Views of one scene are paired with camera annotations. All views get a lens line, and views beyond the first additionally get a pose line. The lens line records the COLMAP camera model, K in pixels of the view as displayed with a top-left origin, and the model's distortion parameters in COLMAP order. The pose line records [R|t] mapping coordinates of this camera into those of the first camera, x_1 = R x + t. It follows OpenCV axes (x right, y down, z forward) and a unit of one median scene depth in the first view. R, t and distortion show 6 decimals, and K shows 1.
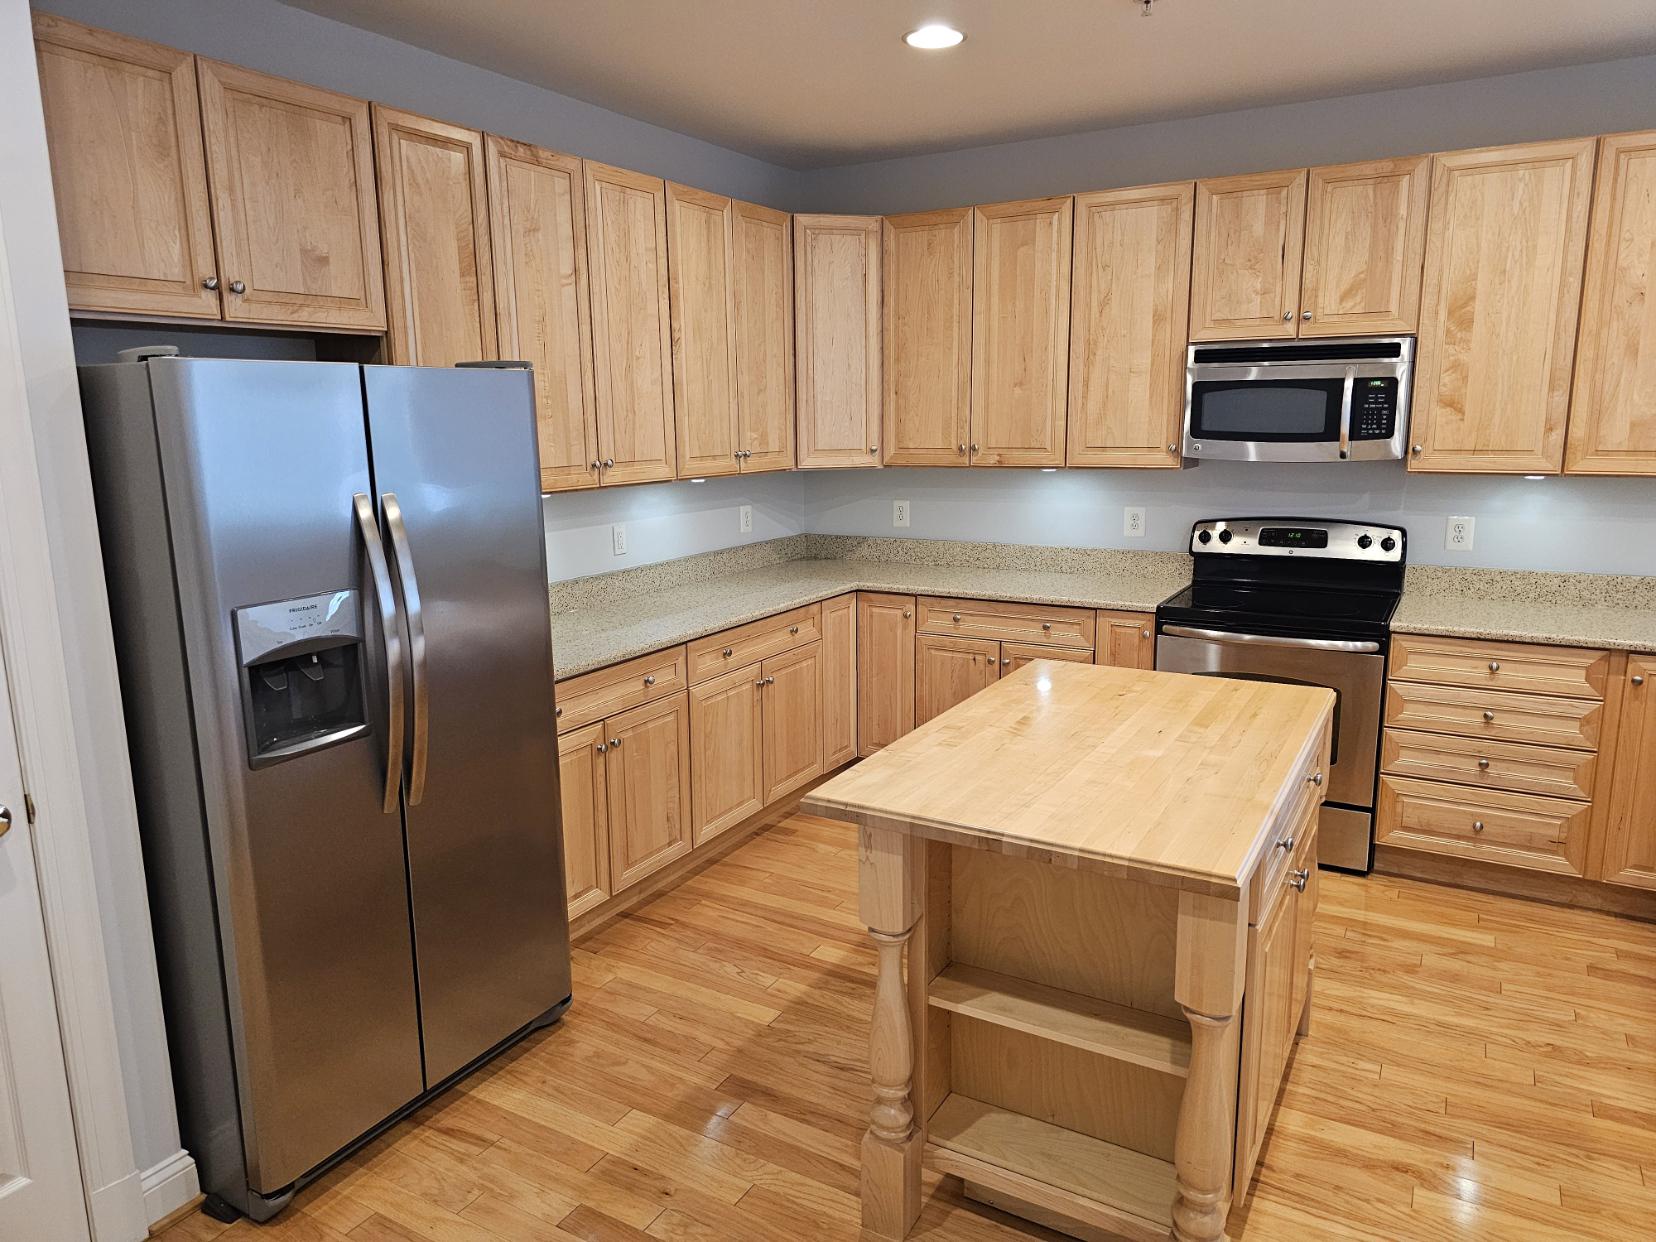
lens RADIAL K [[1111.0, 0, 825.7], [0, 1111.0, 612.2], [0, 0, 1]] dist [0.043001, -0.039800]
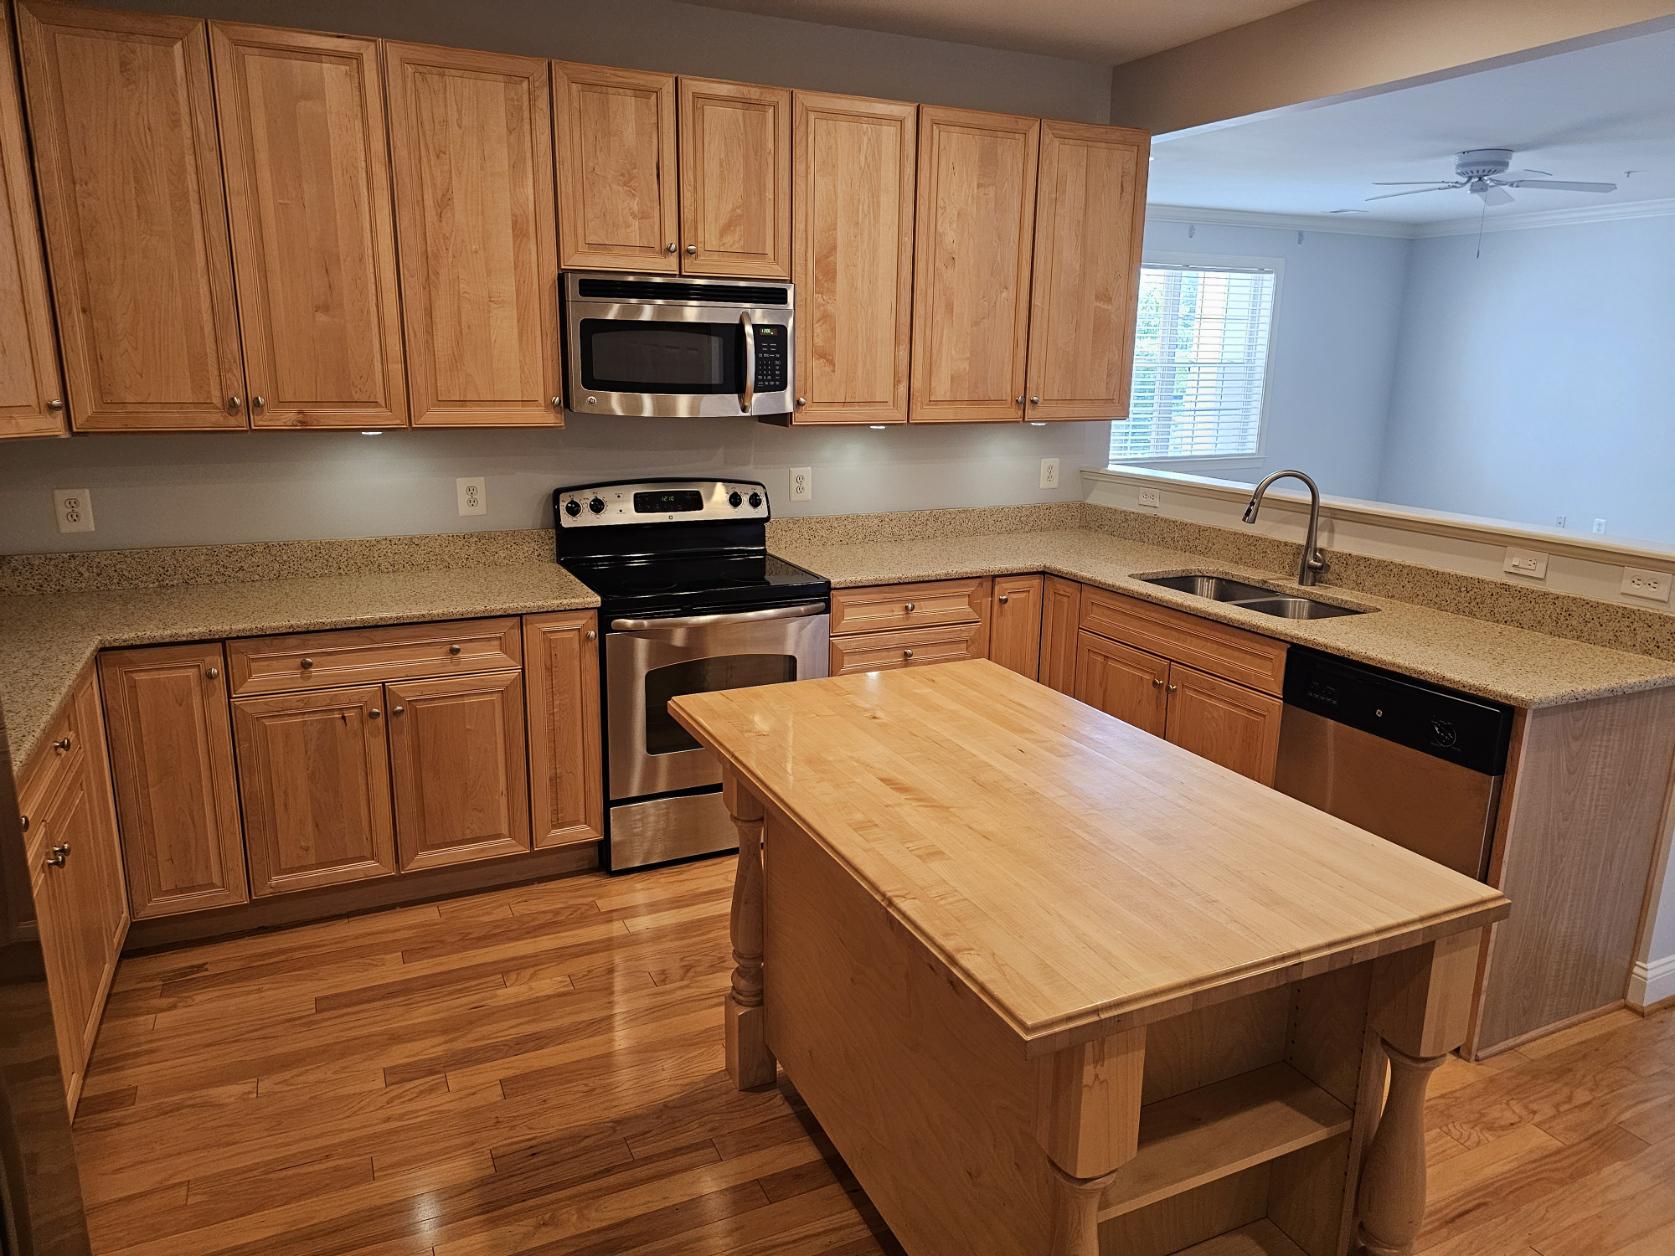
lens RADIAL K [[1123.7, 0, 833.9], [0, 1123.7, 620.3], [0, 0, 1]] dist [0.043001, -0.039800]
pose [[0.571283, -0.167887, 0.803399, -0.276151], [0.128574, 0.985076, 0.114425, -0.064626], [-0.810620, 0.037927, 0.584343, 0.404499]]
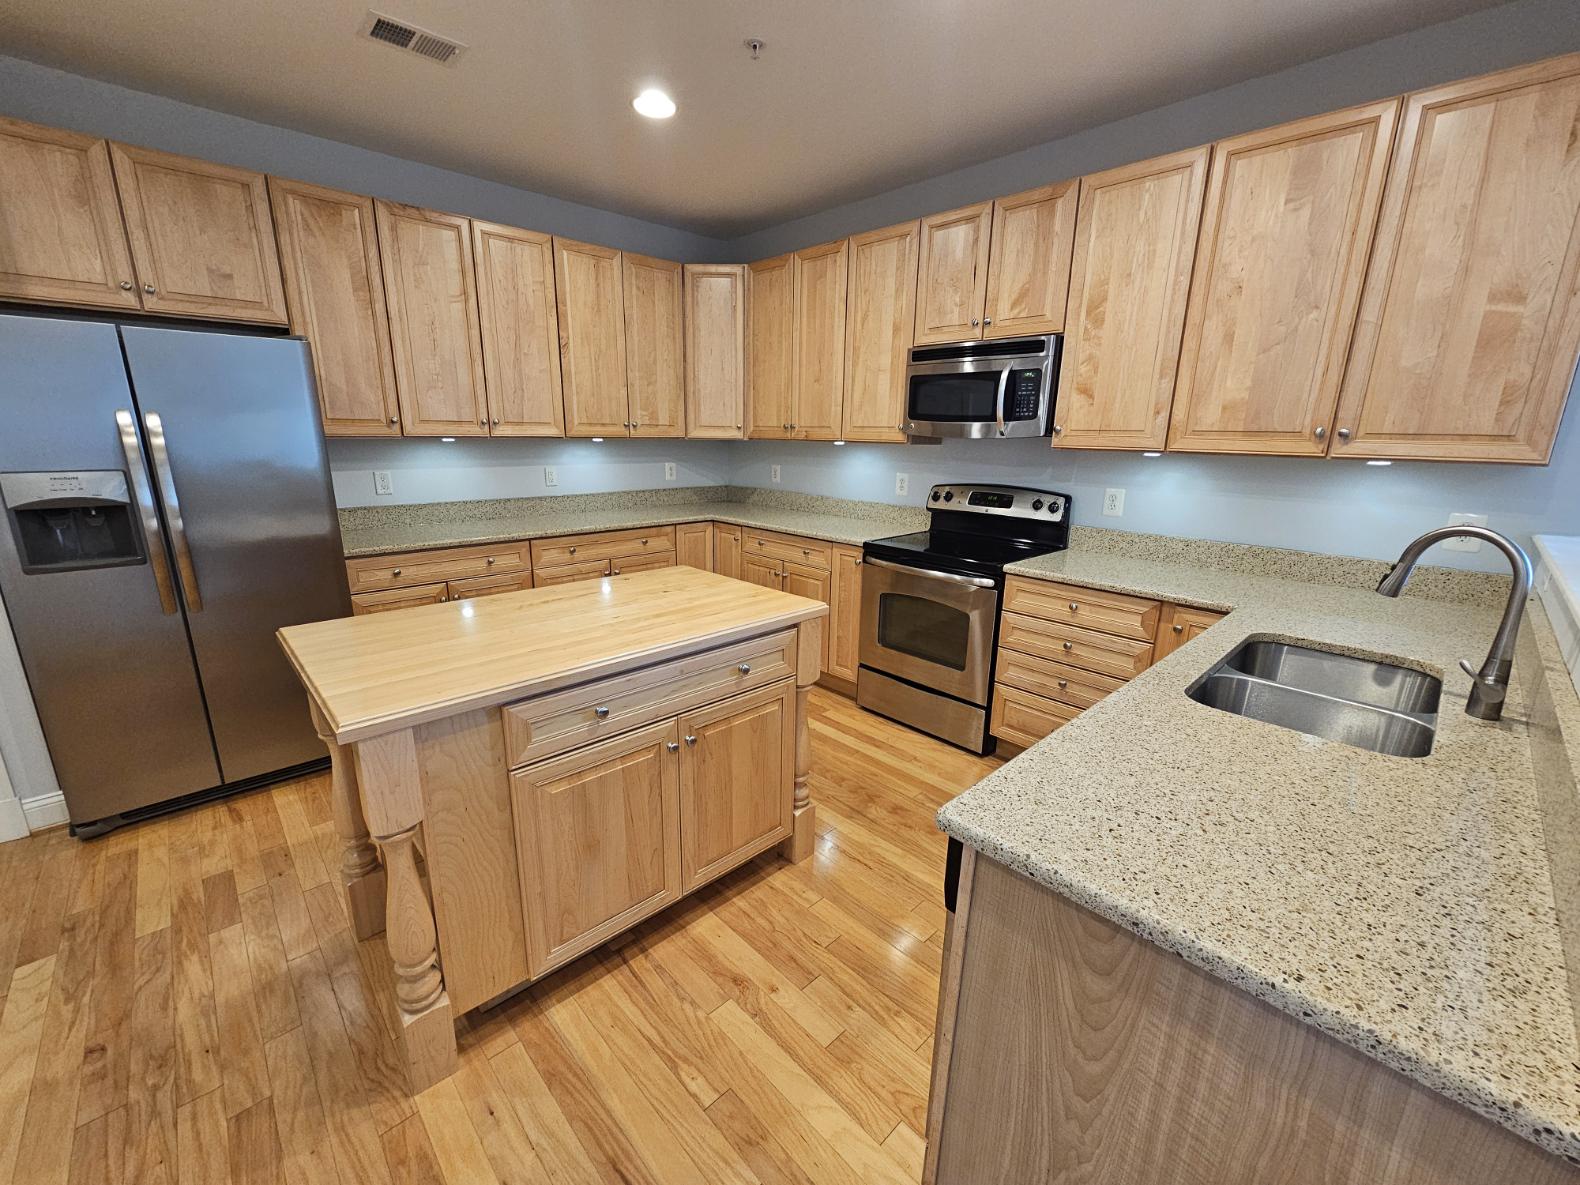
lens RADIAL K [[646.1, 0, 785.3], [0, 646.1, 597.2], [0, 0, 1]] dist [-0.003874, -0.000016]
pose [[0.958105, 0.098175, -0.269064, 0.444431], [-0.078899, 0.993540, 0.081569, 0.005215], [0.275334, -0.056923, 0.959662, 0.218772]]
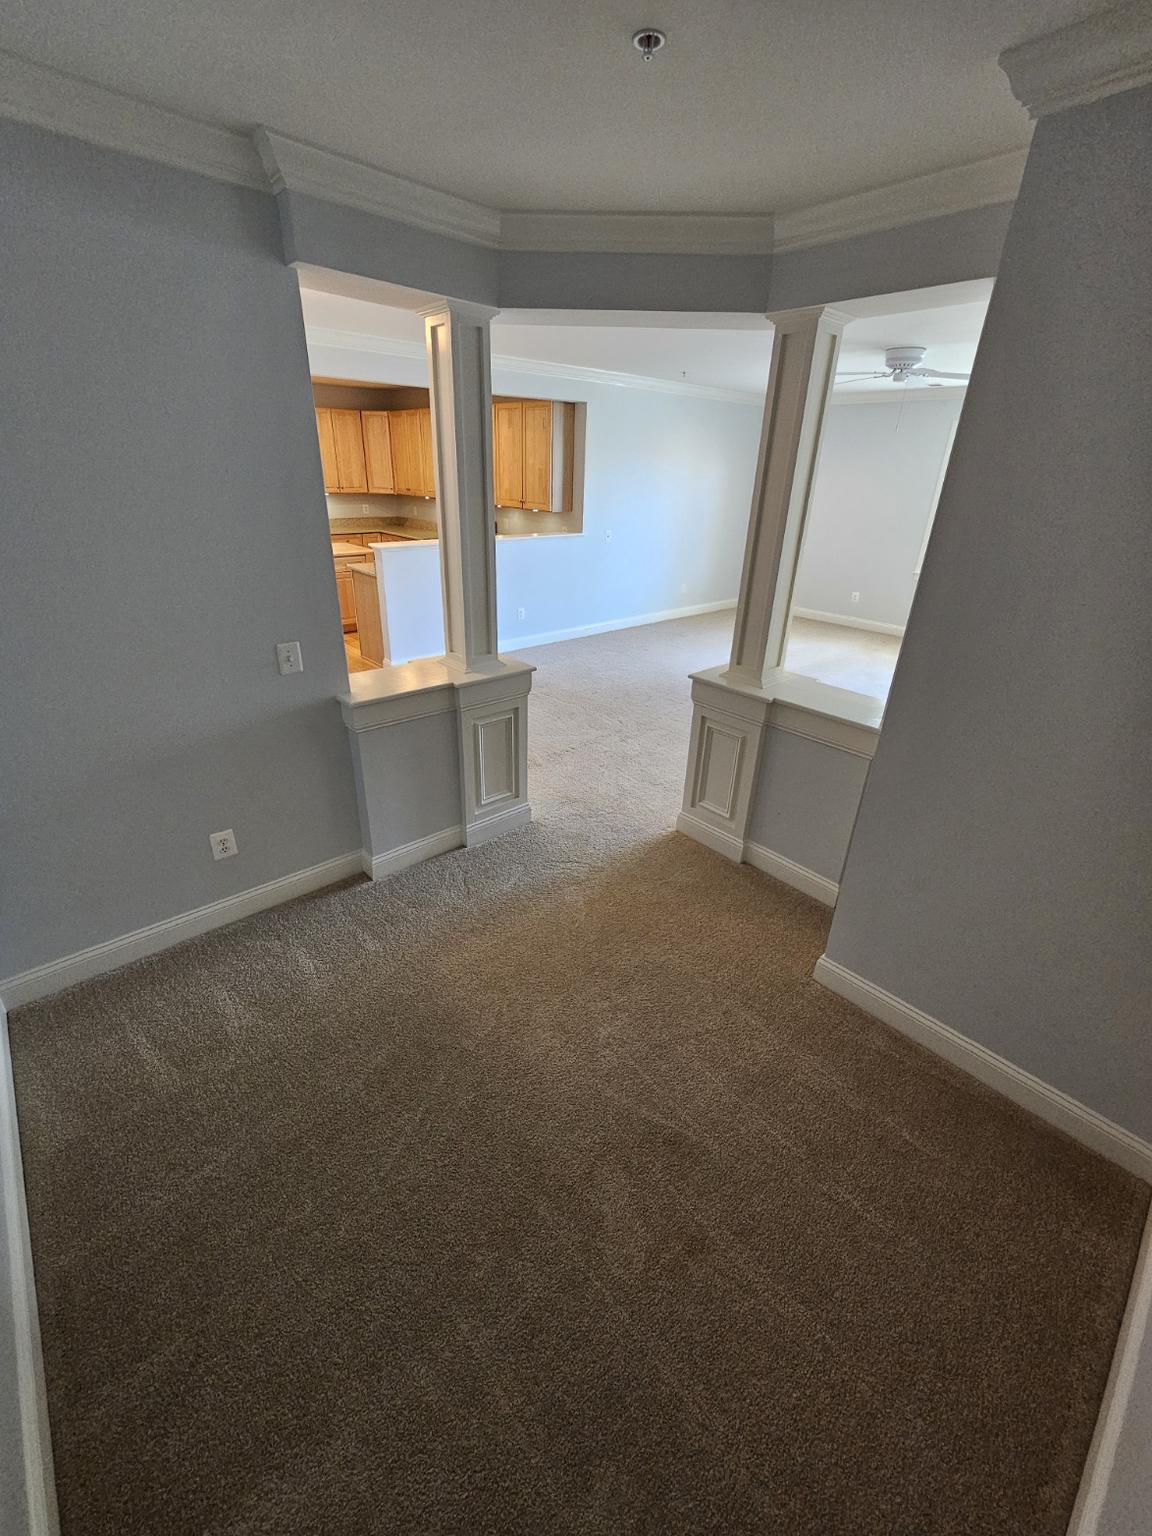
lens RADIAL K [[628.1, 0, 573.8], [0, 628.1, 766.0], [0, 0, 1]] dist [-0.003874, -0.000016]
pose [[0.945255, 0.179603, -0.272463, 1.502664], [-0.101923, 0.955640, 0.276340, 0.087673], [0.310008, -0.233441, 0.921629, -0.915523]]
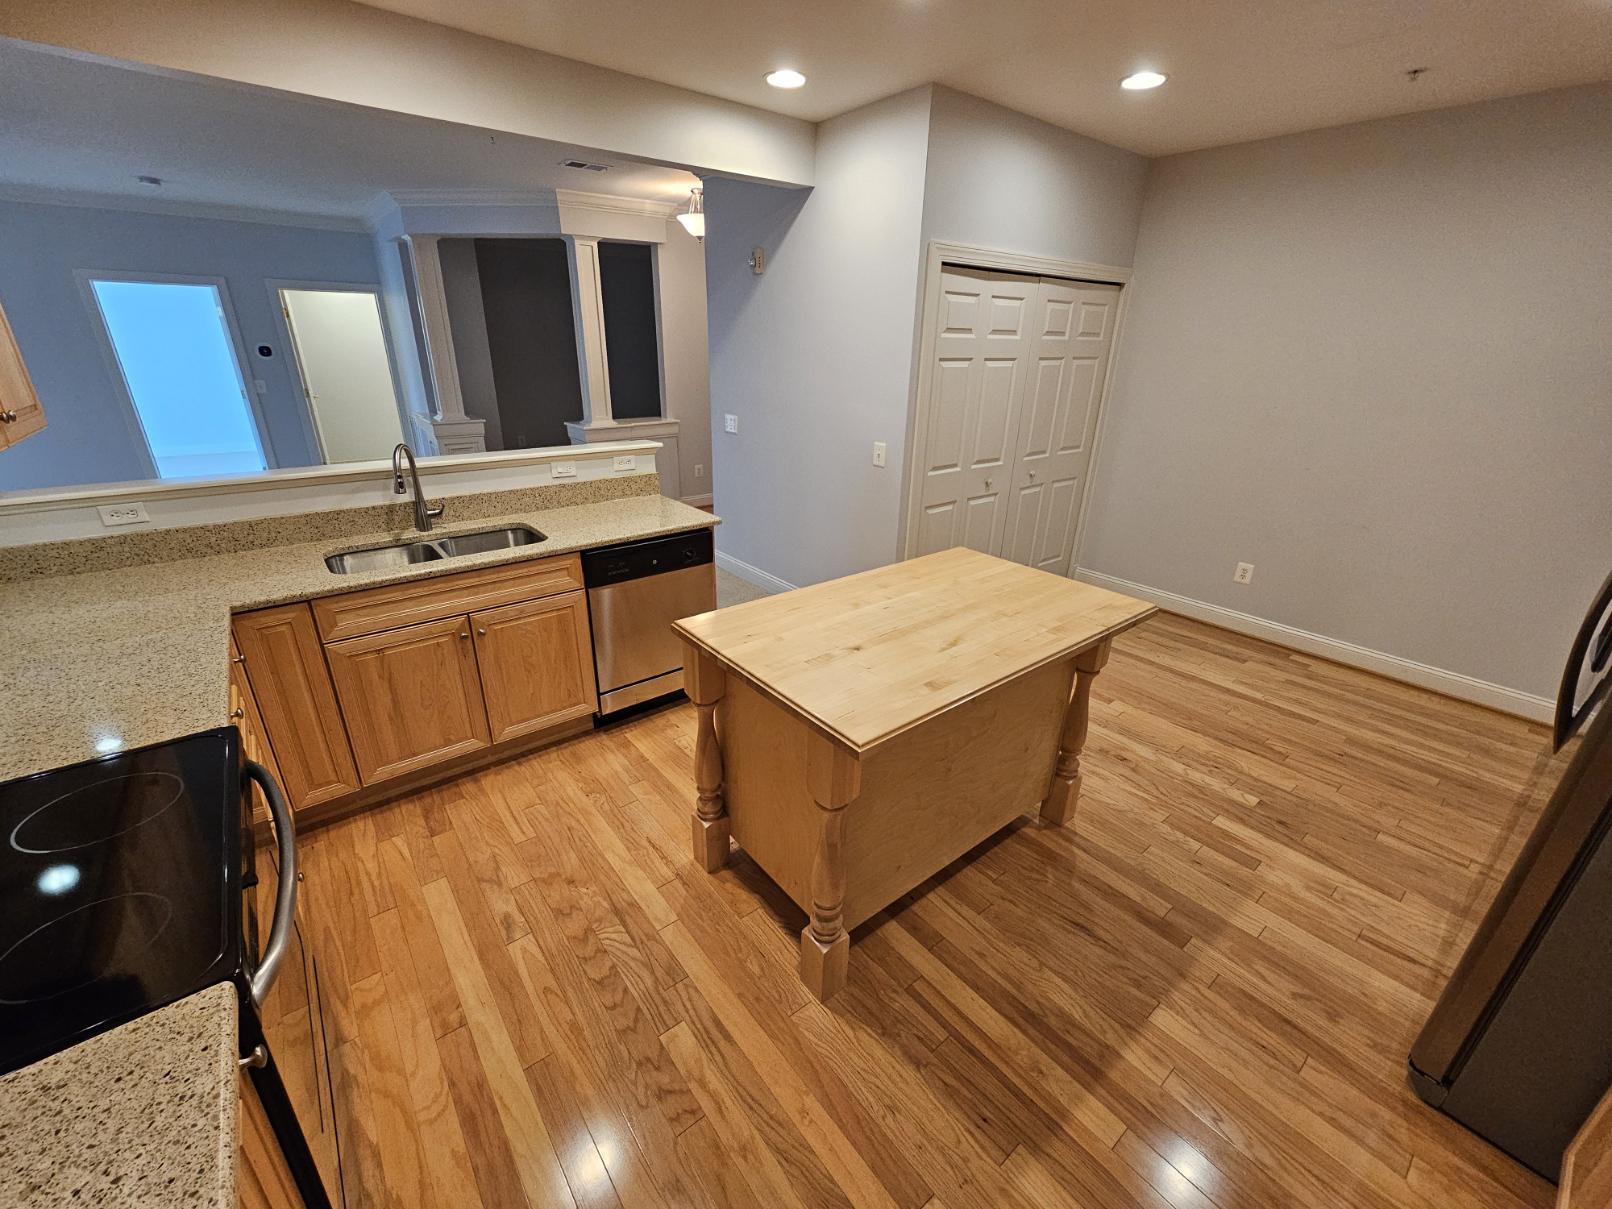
lens RADIAL K [[659.2, 0, 799.2], [0, 659.2, 609.2], [0, 0, 1]] dist [-0.003874, -0.000016]
pose [[-0.928984, -0.143027, 0.341368, 0.078045], [0.063477, 0.847083, 0.527656, -0.212202], [-0.364636, 0.511853, -0.777848, 1.080838]]
